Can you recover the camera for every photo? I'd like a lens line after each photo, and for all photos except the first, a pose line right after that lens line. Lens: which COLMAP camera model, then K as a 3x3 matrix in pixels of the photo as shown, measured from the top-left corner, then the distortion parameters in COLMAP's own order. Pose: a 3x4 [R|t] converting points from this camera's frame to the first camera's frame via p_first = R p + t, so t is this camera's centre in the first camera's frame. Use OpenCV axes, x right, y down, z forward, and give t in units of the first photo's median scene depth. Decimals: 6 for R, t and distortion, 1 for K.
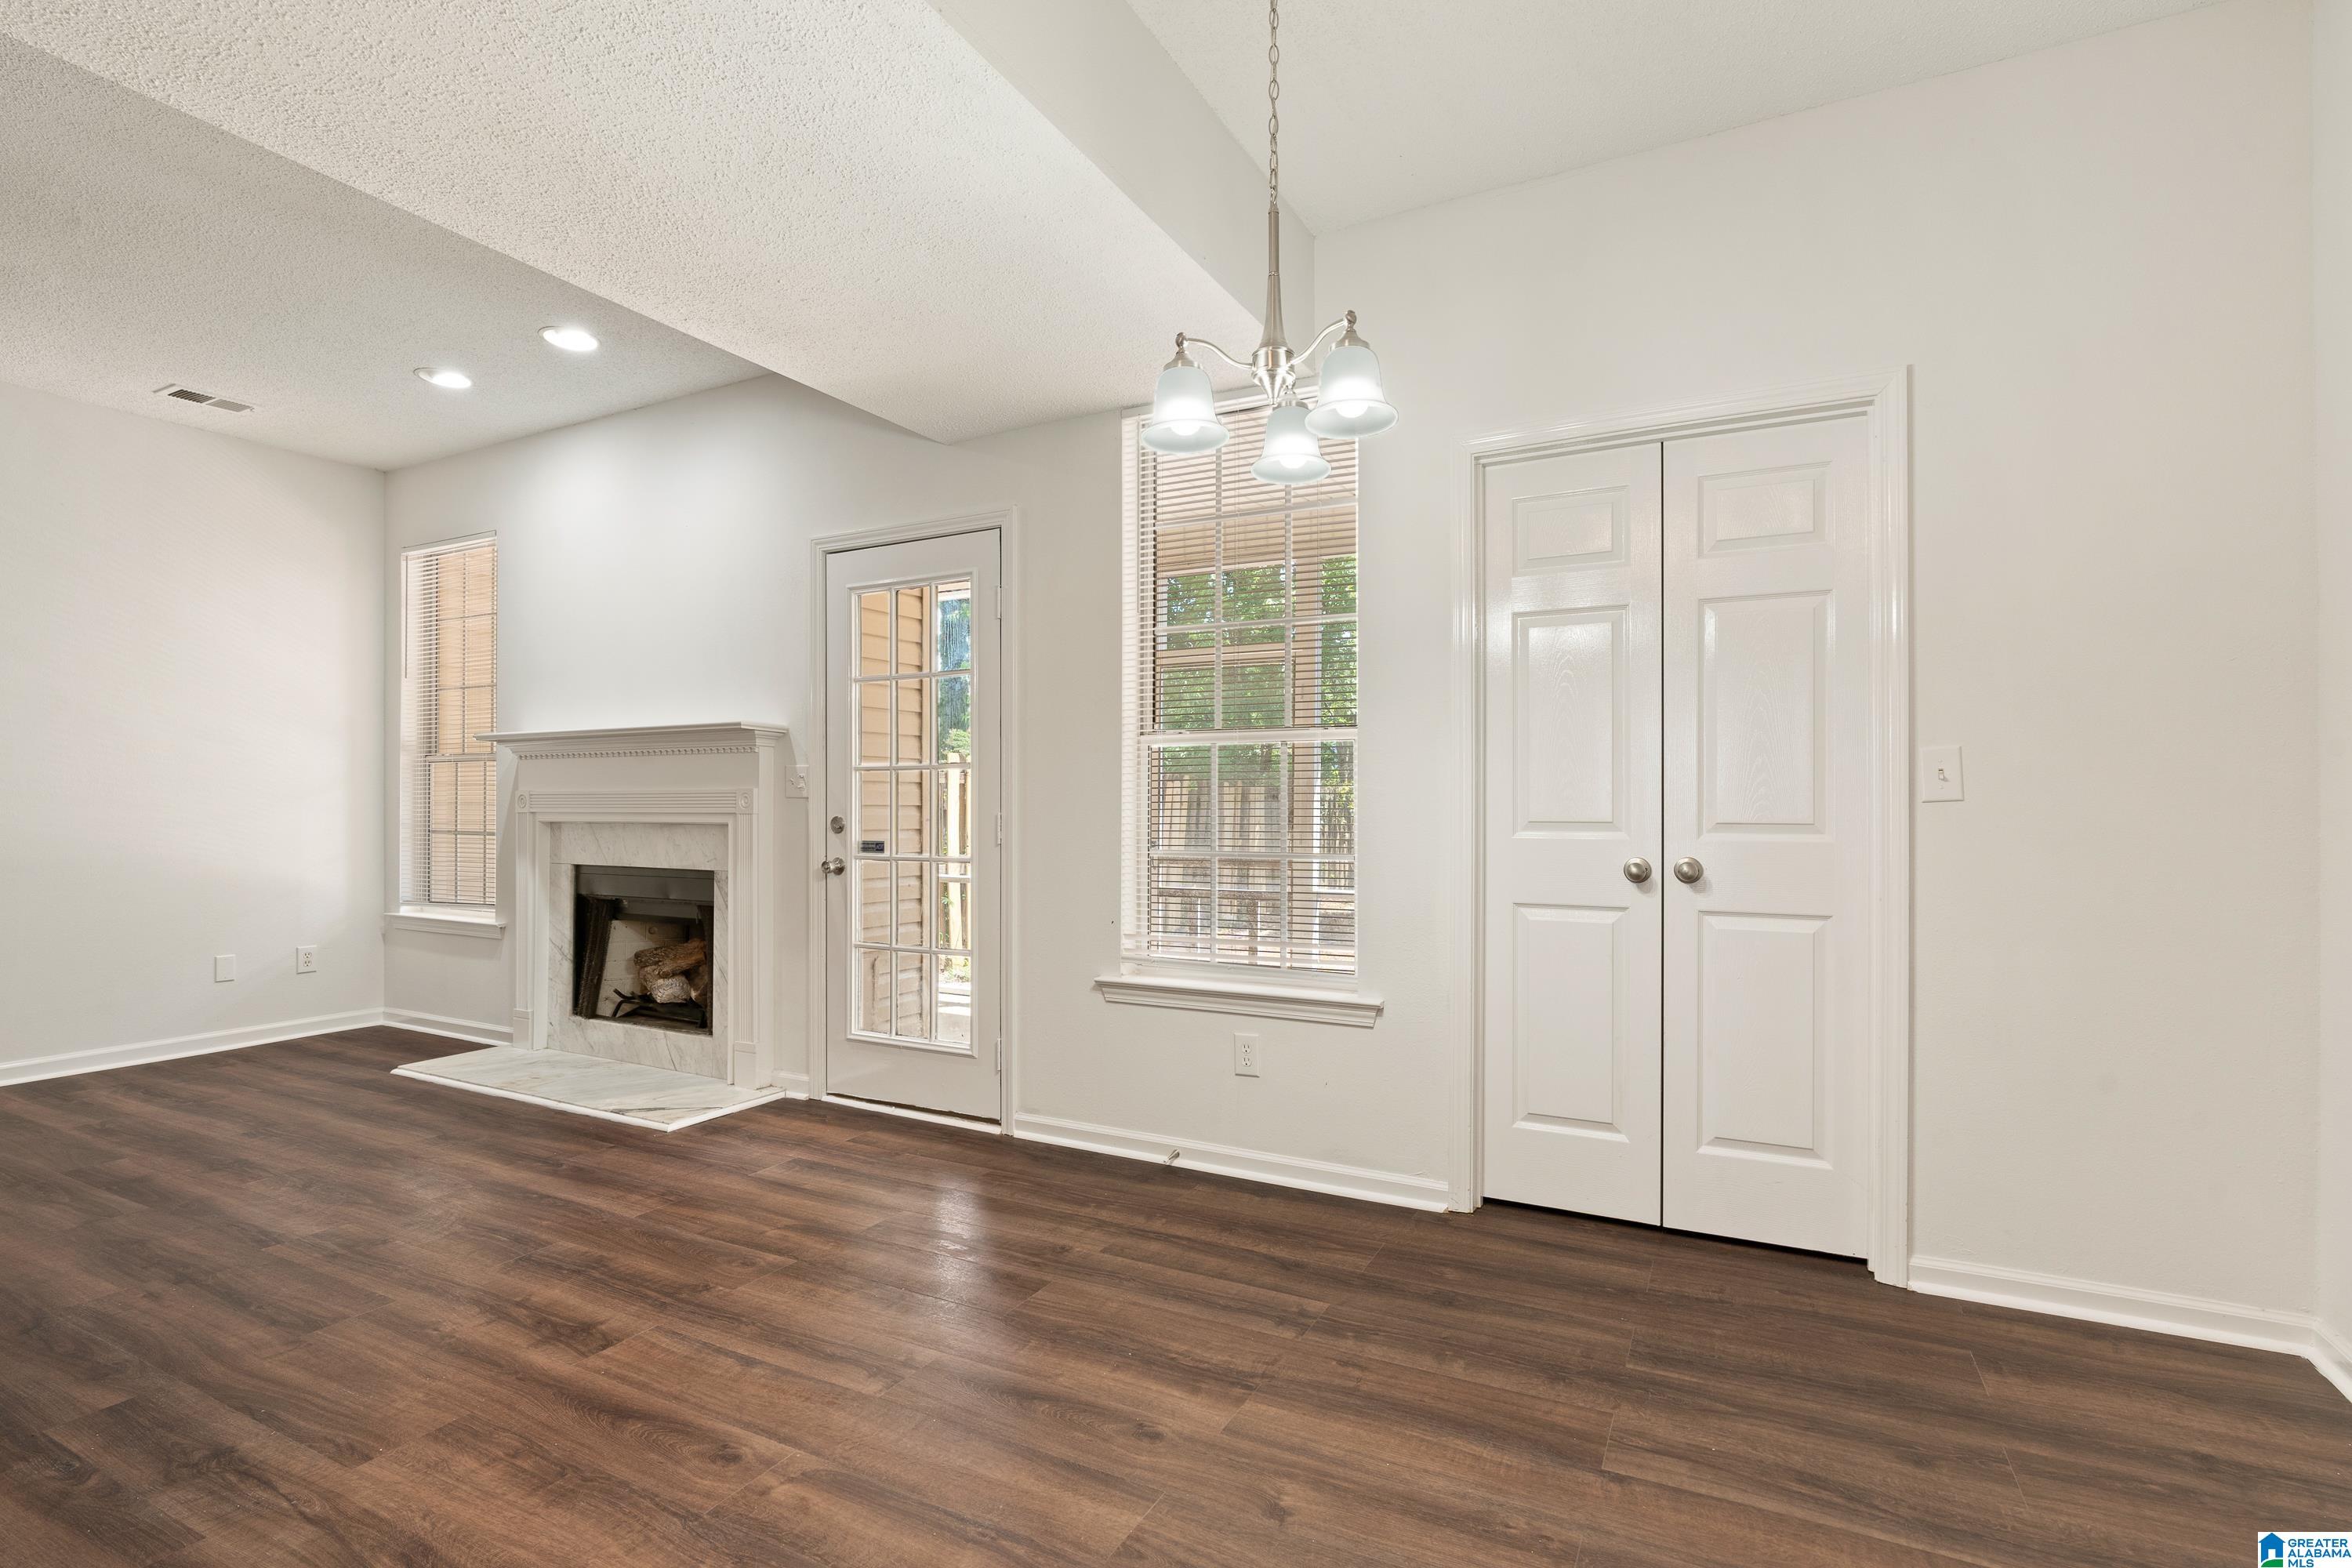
lens RADIAL K [[1099.3, 0, 1185.7], [0, 1099.3, 797.9], [0, 0, 1]] dist [-0.005050, -0.000047]
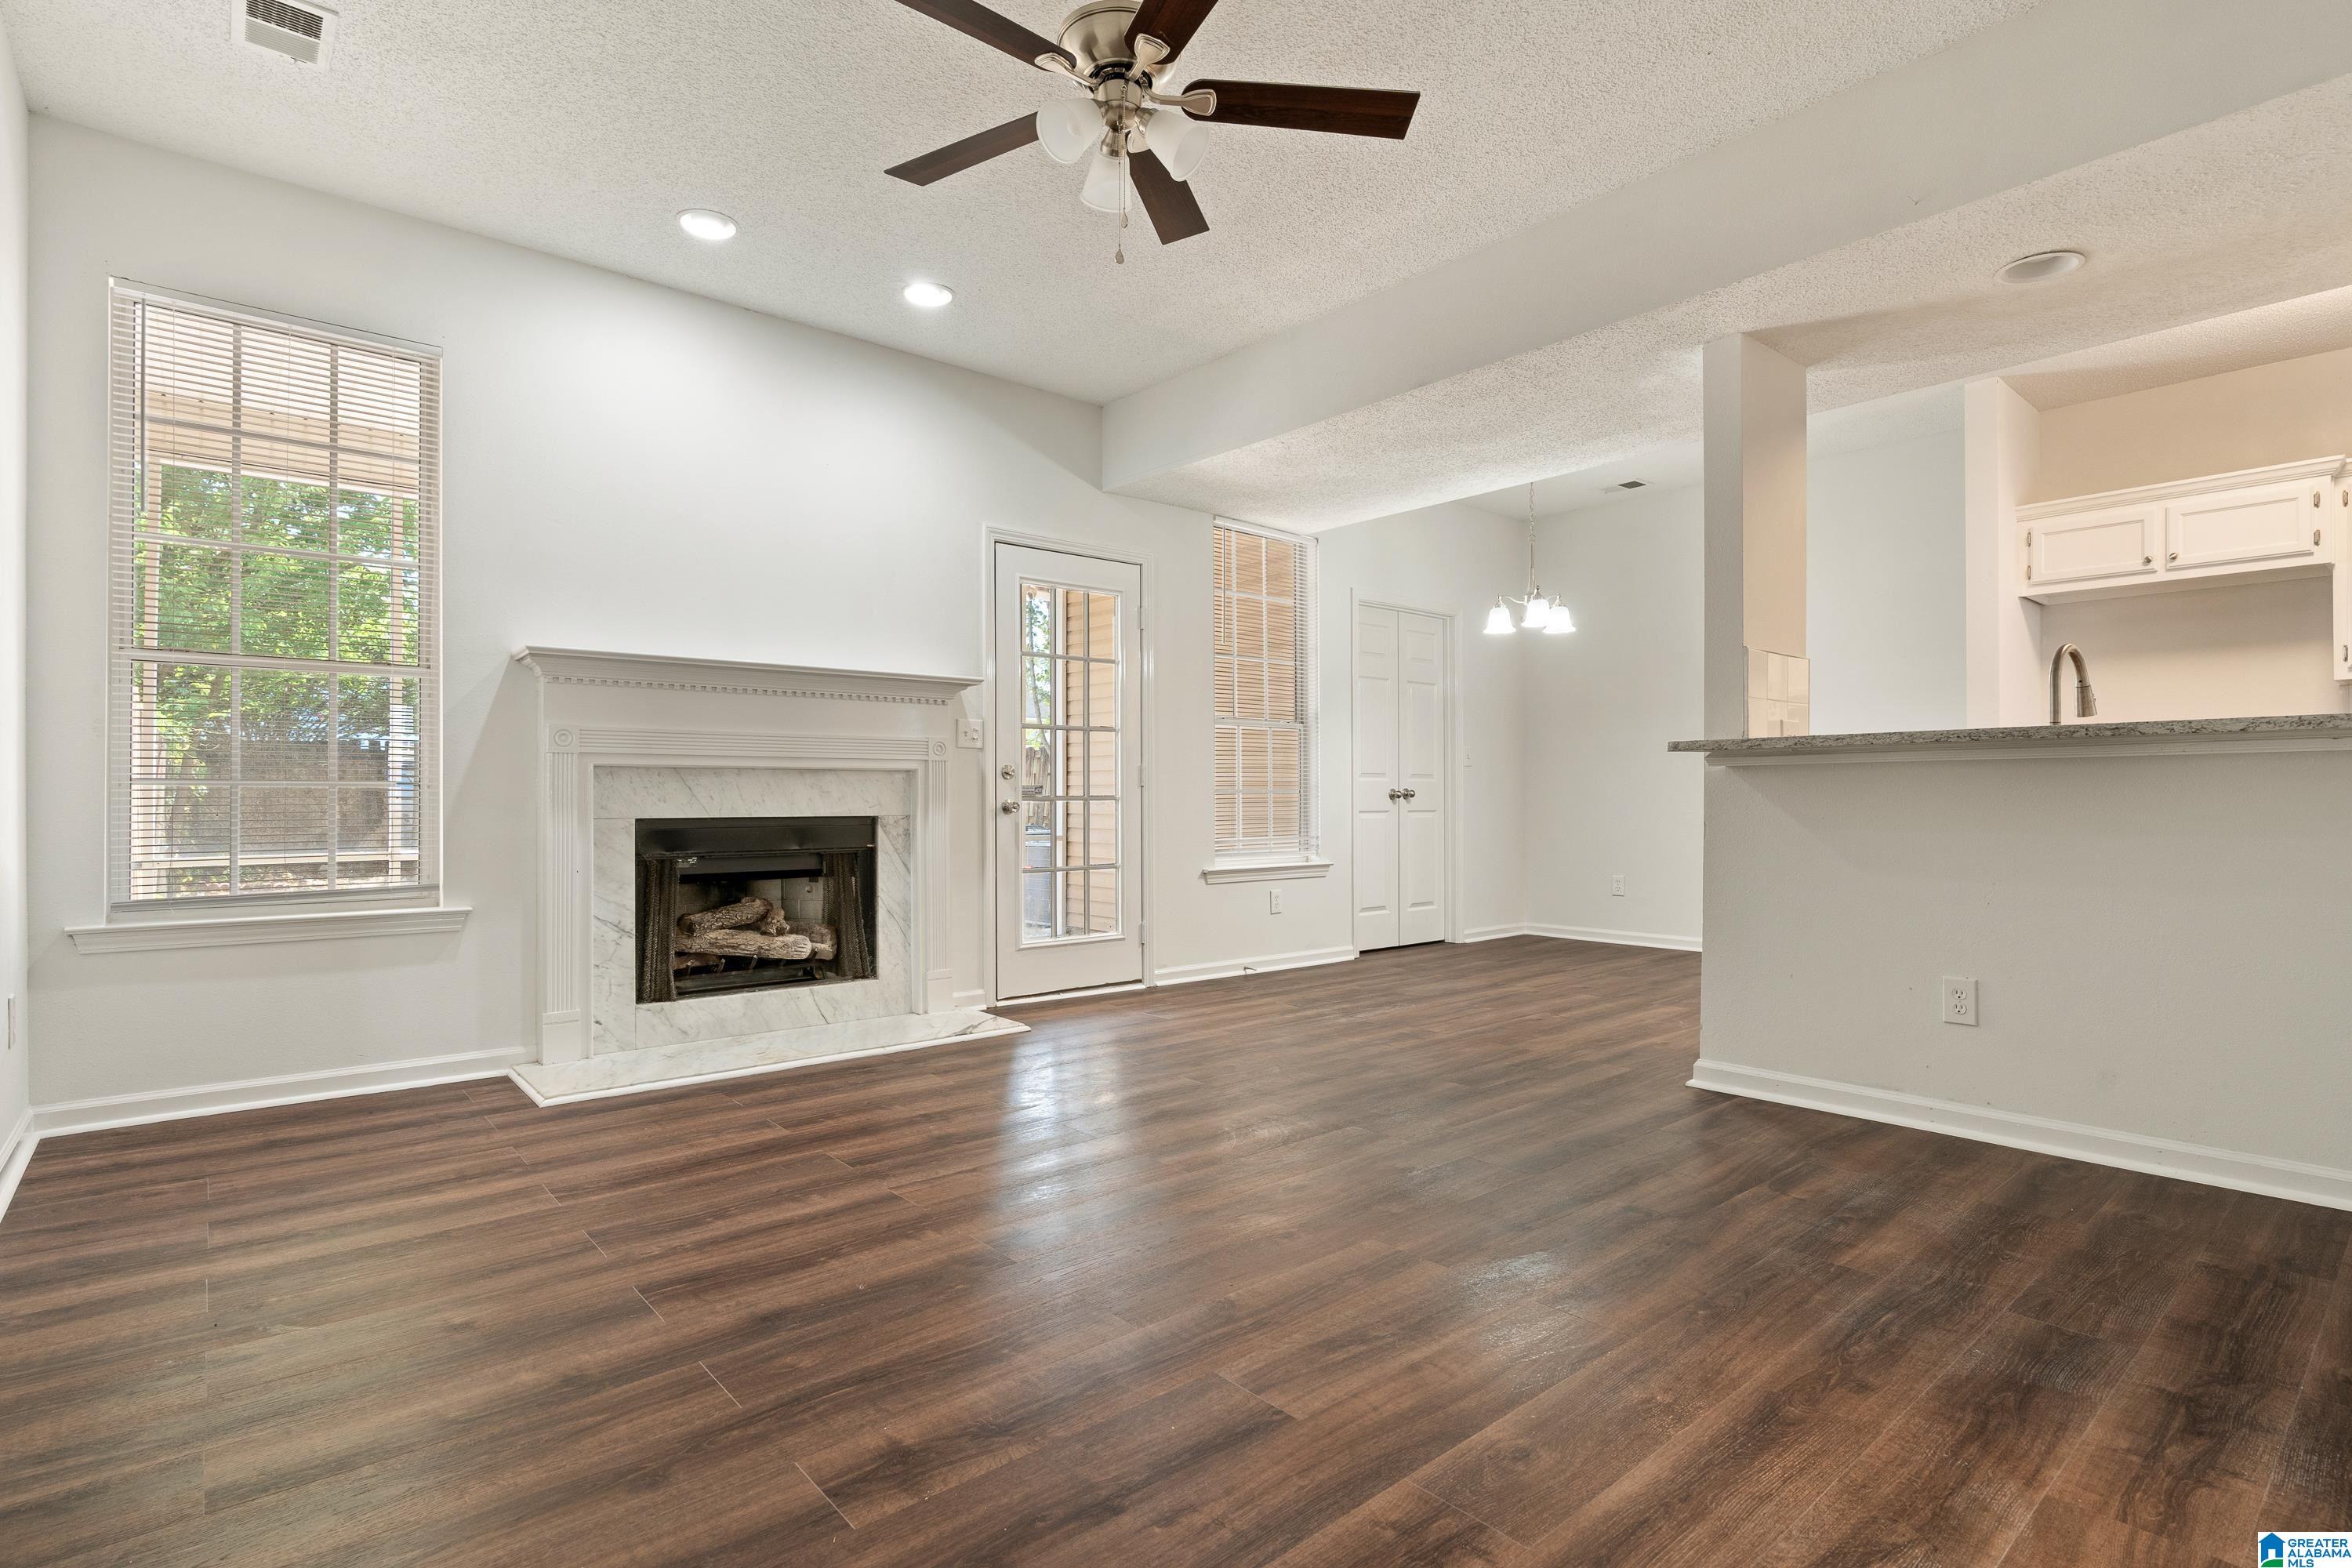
lens RADIAL K [[1149.2, 0, 1186.7], [0, 1149.2, 787.3], [0, 0, 1]] dist [-0.000167, 0.000852]
pose [[0.370386, 0.007813, 0.928845, -1.906941], [-0.004443, 0.999968, -0.006640, 0.065225], [-0.928867, -0.001667, 0.370409, 0.483641]]
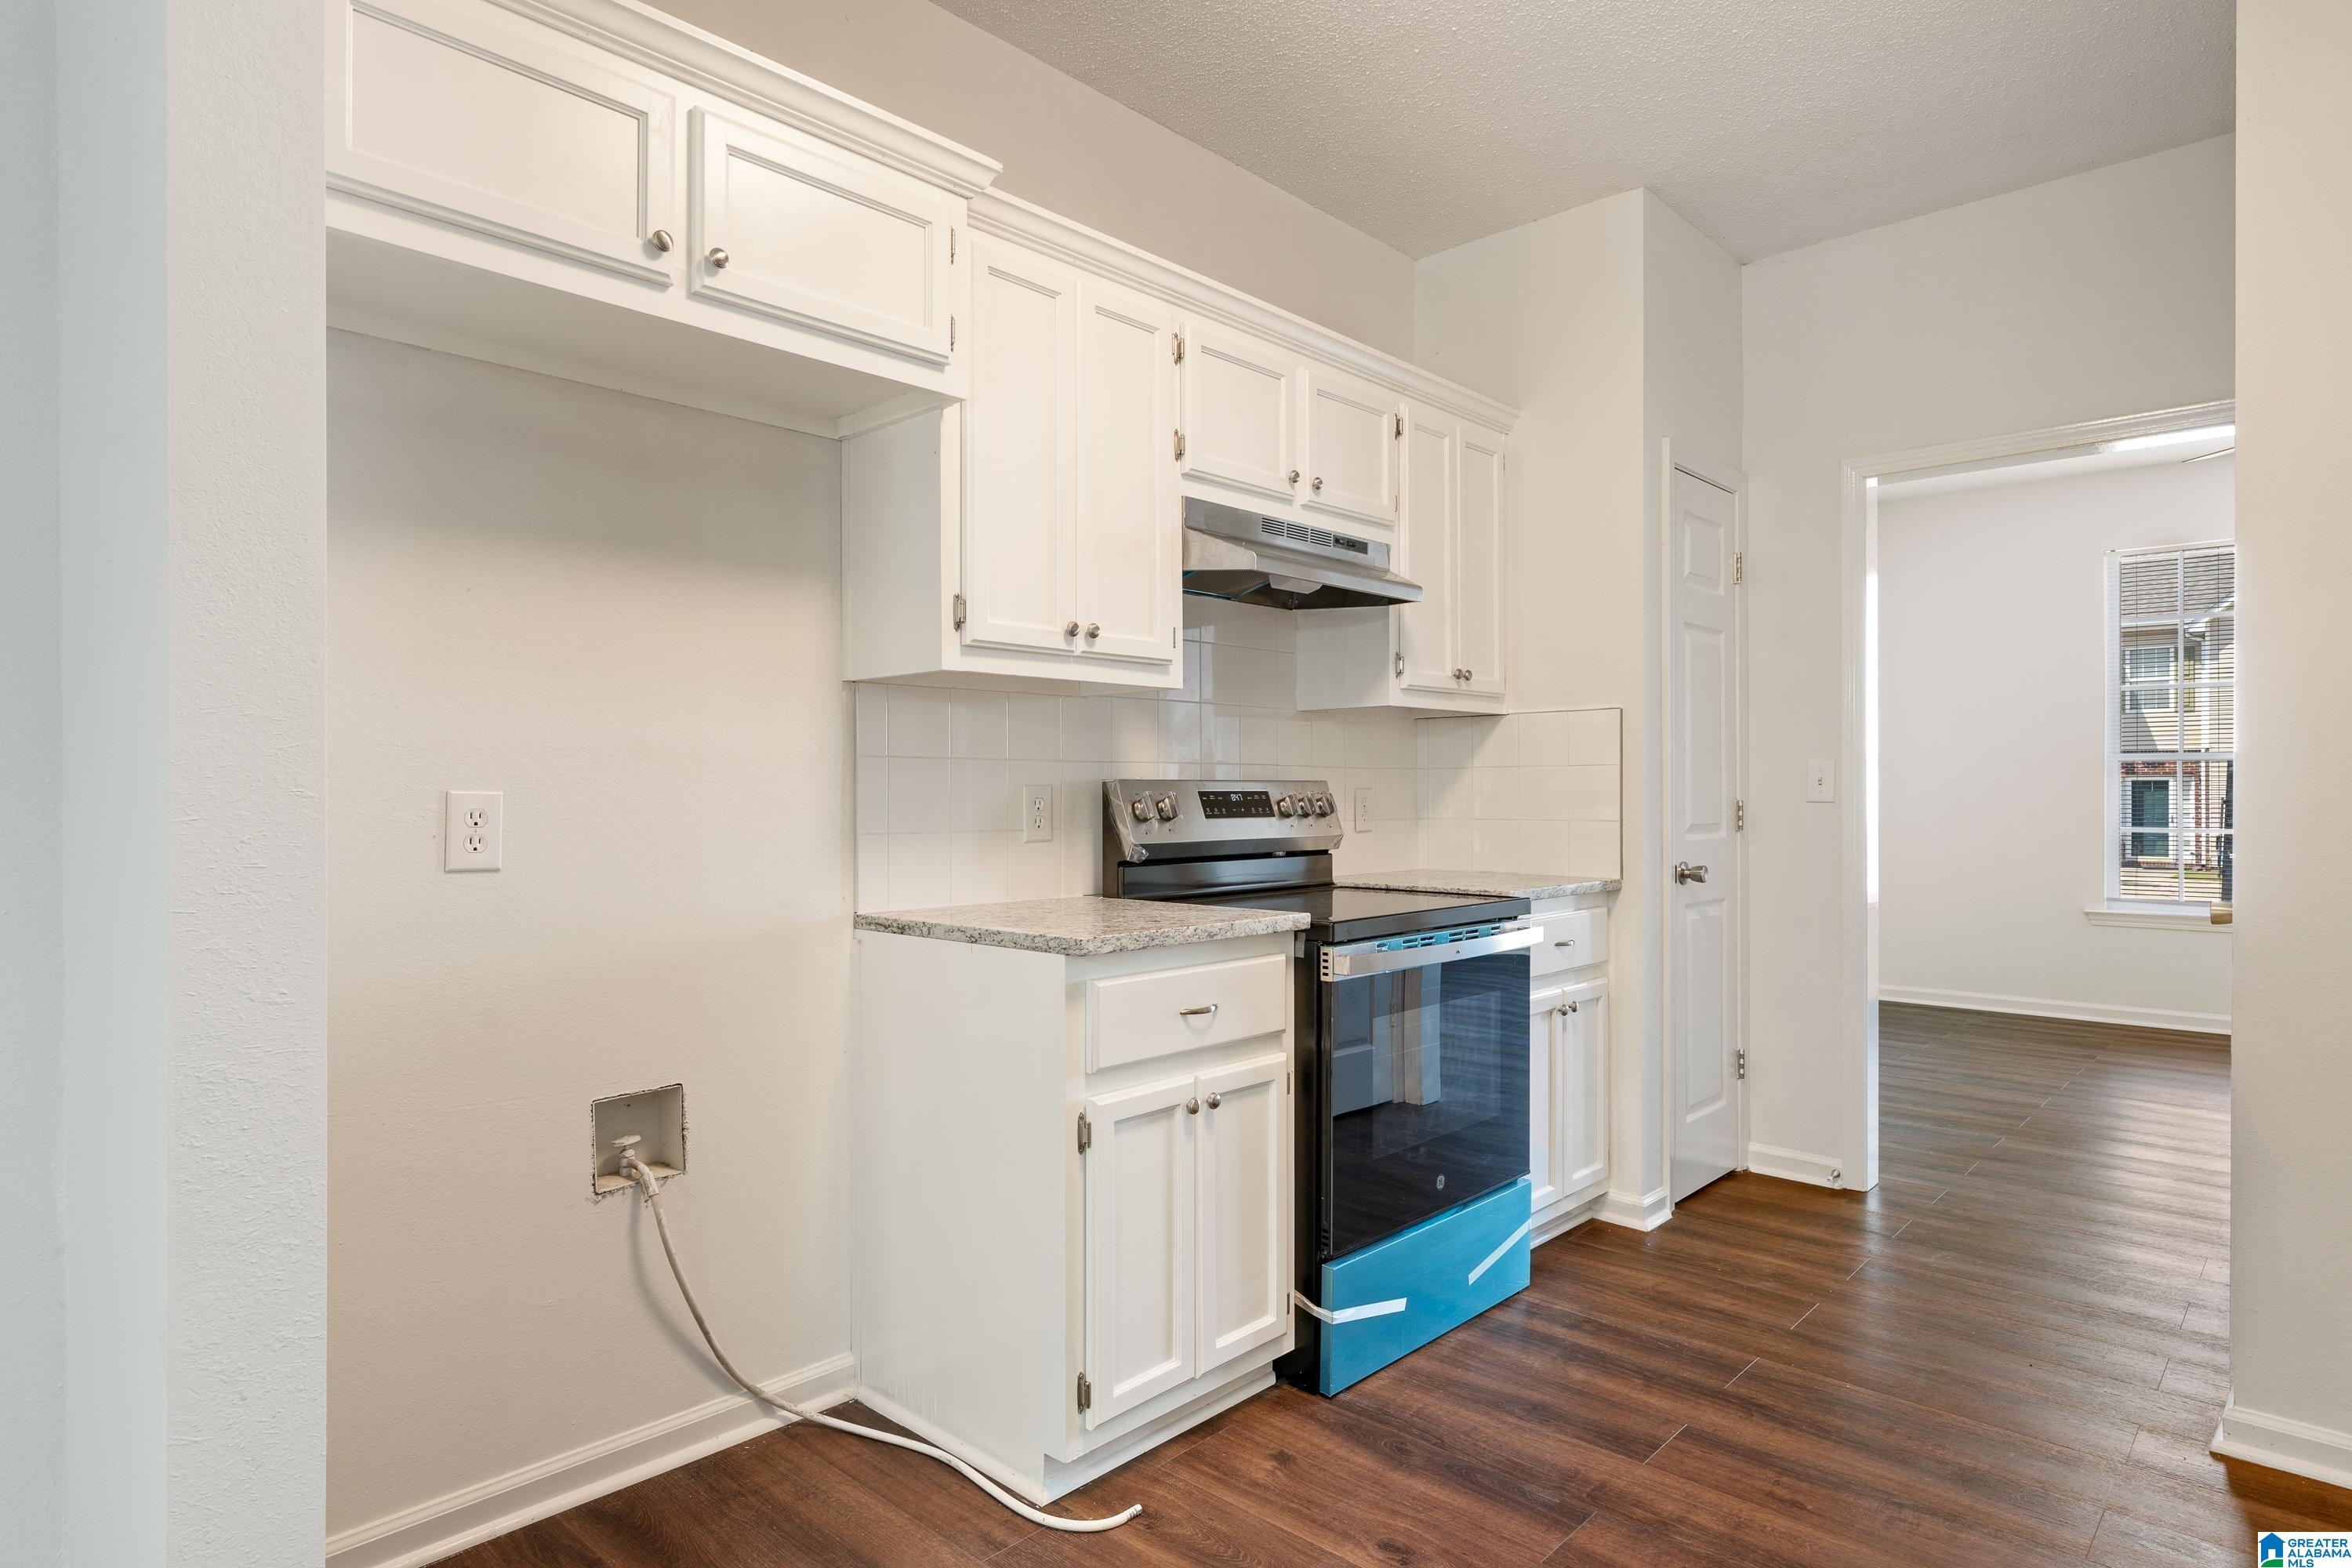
lens RADIAL K [[1287.1, 0, 1176.0], [0, 1287.1, 784.0], [0, 0, 1]] dist [-0.000974, 0.000131]
pose [[-0.961774, 0.003570, 0.273820, -0.273454], [0.000821, 0.999948, -0.010153, -0.018757], [-0.273842, -0.009540, -0.961727, 0.323327]]
